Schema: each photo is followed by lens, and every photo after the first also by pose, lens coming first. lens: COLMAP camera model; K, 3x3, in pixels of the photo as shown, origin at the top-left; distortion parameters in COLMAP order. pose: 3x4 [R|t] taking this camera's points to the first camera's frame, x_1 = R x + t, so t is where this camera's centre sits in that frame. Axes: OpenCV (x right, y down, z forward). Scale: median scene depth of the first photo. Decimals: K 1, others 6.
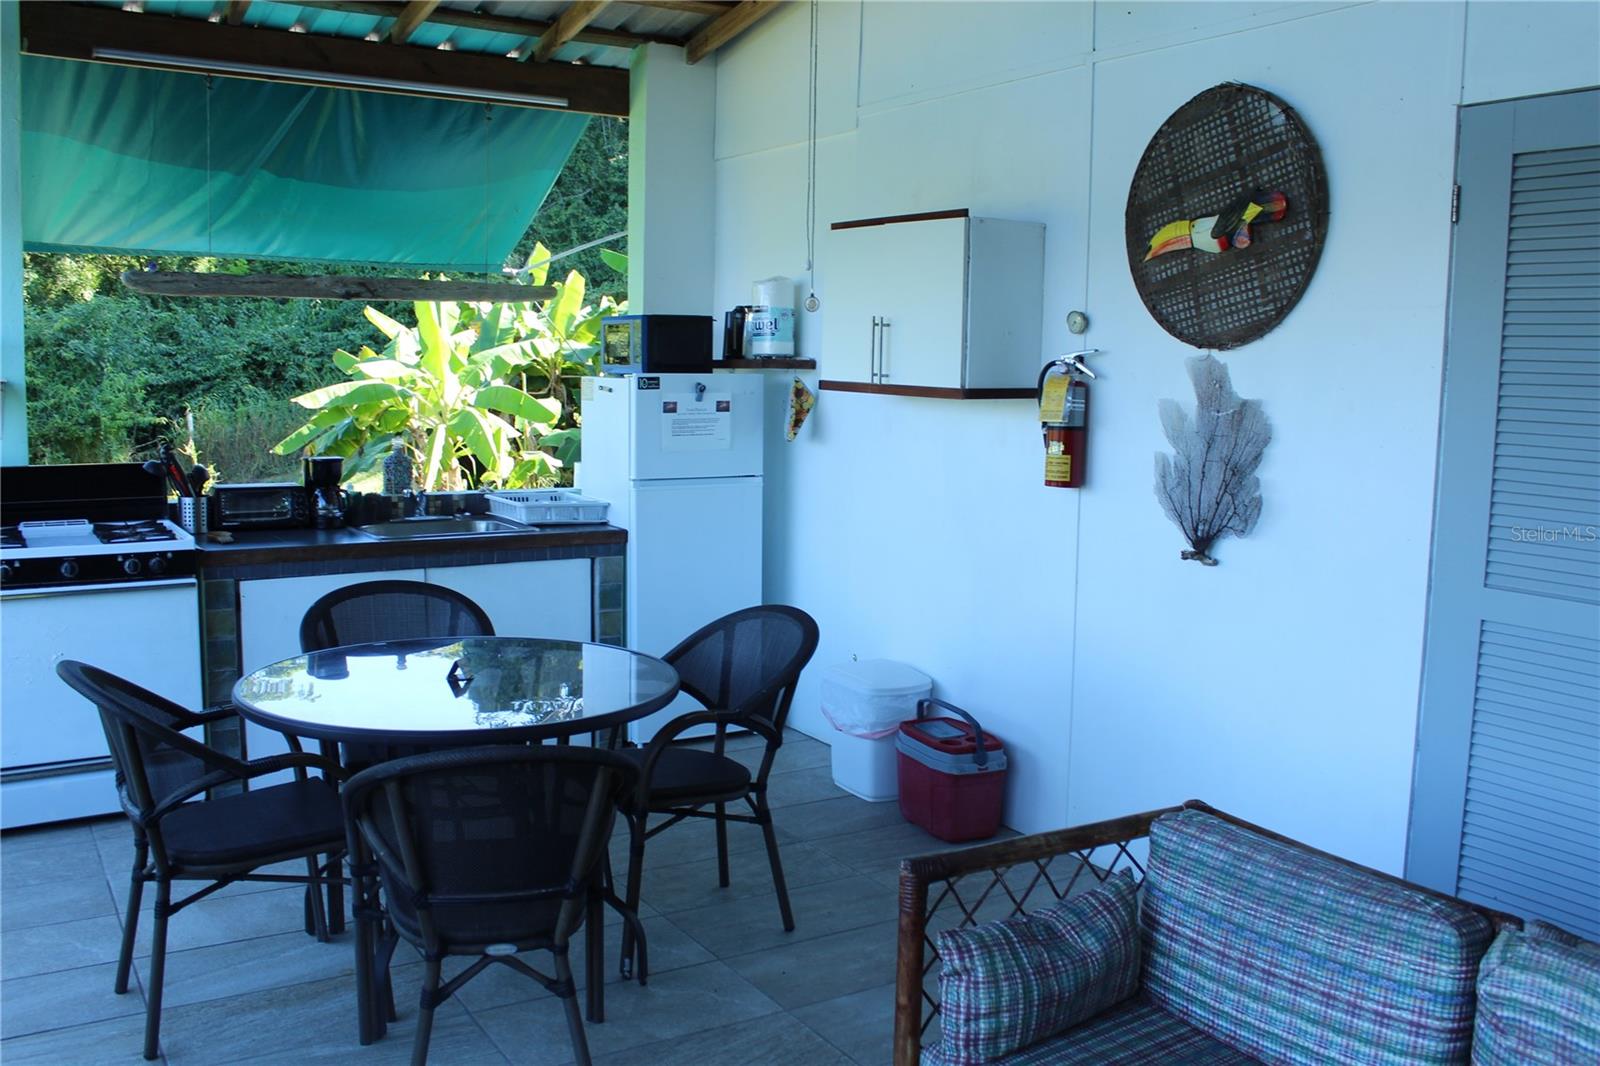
lens RADIAL K [[1411.8, 0, 757.8], [0, 1411.8, 531.5], [0, 0, 1]] dist [-0.094505, 0.010207]
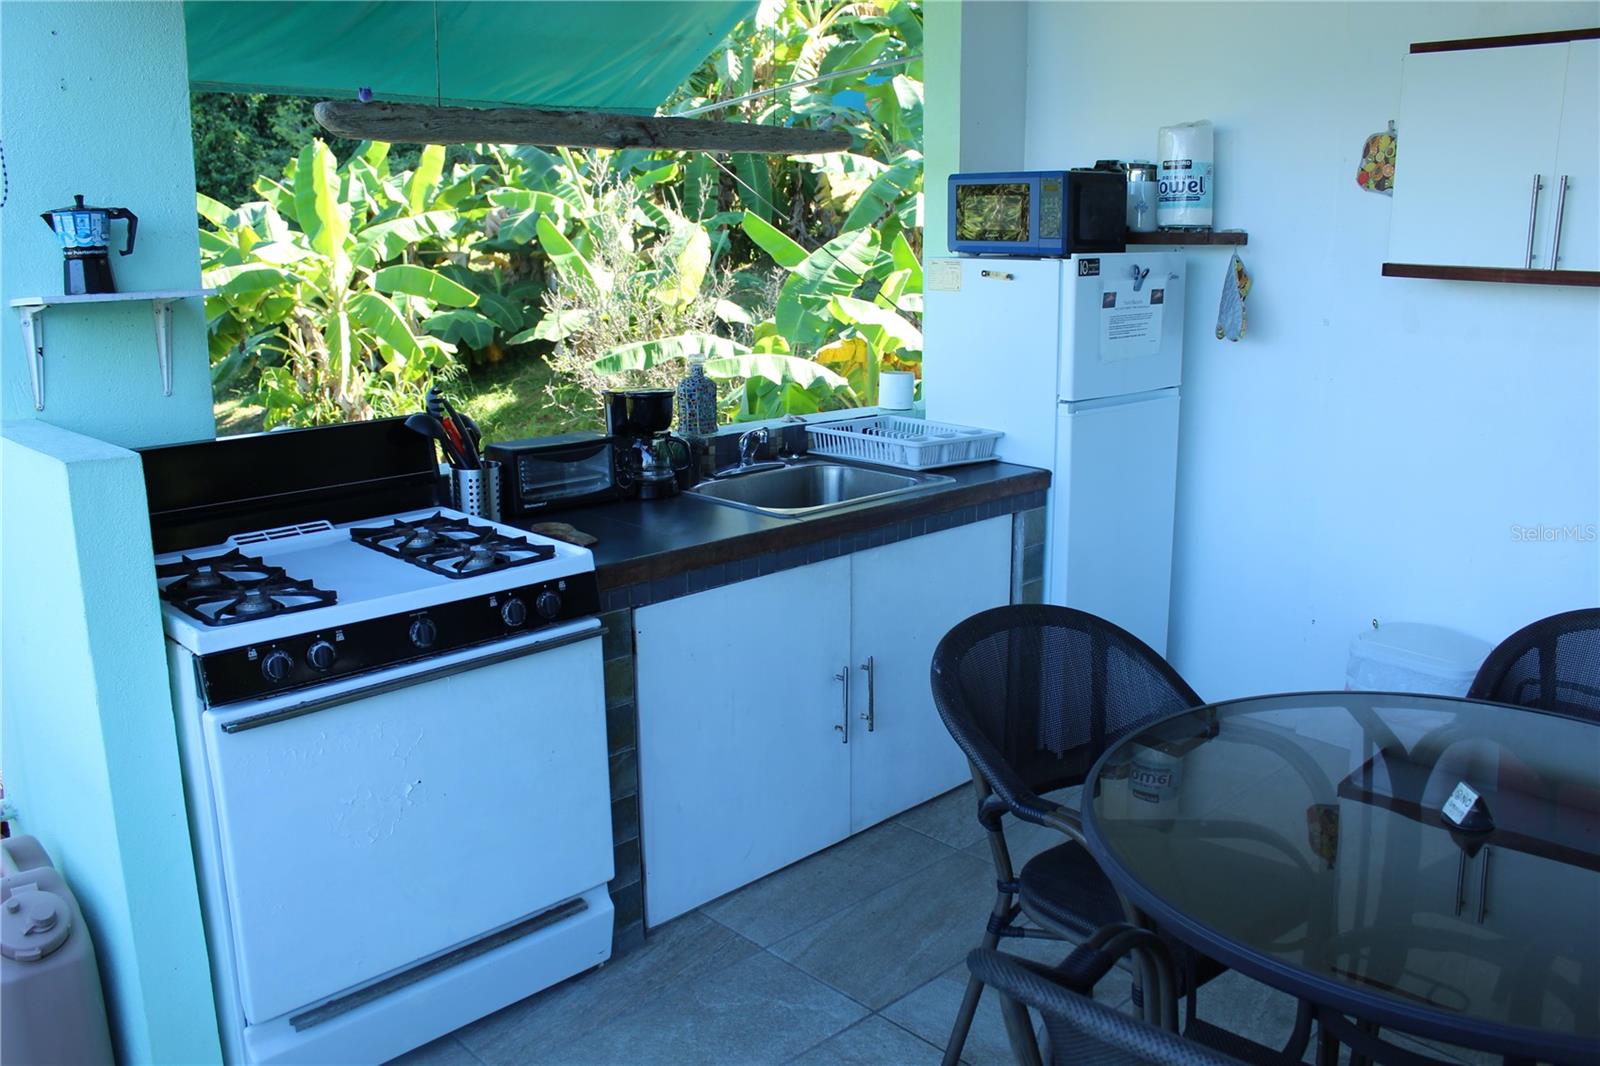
lens RADIAL K [[1323.9, 0, 800.0], [0, 1323.9, 533.0], [0, 0, 1]] dist [-0.176593, 0.179651]
pose [[0.973325, -0.069268, 0.218722, -0.358534], [0.044851, 0.992388, 0.114696, -0.051130], [-0.225002, -0.101827, 0.969023, 0.357551]]
